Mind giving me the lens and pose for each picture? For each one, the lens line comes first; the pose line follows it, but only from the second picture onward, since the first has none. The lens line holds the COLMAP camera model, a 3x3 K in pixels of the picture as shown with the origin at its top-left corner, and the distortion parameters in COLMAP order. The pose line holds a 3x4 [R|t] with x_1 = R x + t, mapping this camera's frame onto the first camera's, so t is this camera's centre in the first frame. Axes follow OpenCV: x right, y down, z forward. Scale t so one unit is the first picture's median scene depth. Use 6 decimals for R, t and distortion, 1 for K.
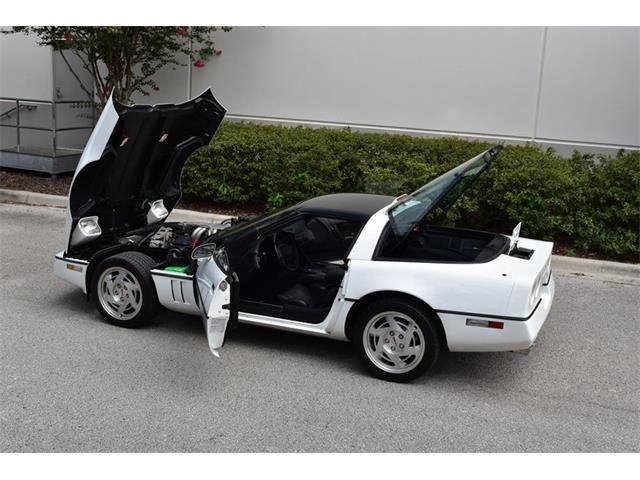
lens RADIAL K [[772.5, 0, 320.0], [0, 772.5, 240.0], [0, 0, 1]] dist [-0.078363, -0.001985]
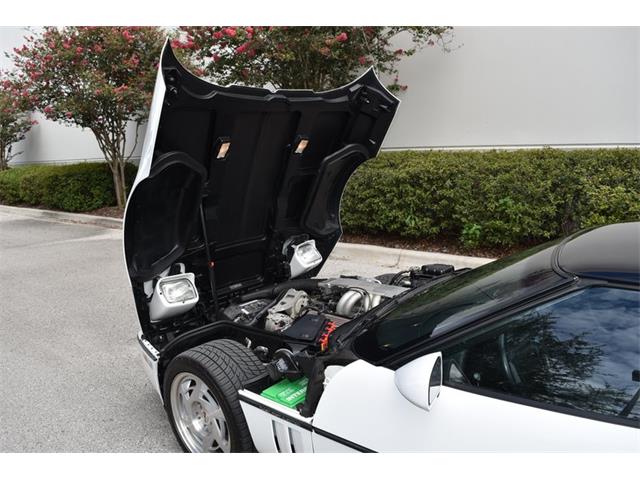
lens RADIAL K [[505.5, 0, 320.0], [0, 505.5, 240.0], [0, 0, 1]] dist [-0.098353, 0.011280]
pose [[0.946110, -0.027990, -0.322632, -0.053014], [0.018439, 0.999298, -0.032622, -0.039113], [0.323319, 0.024915, 0.945962, 0.593714]]
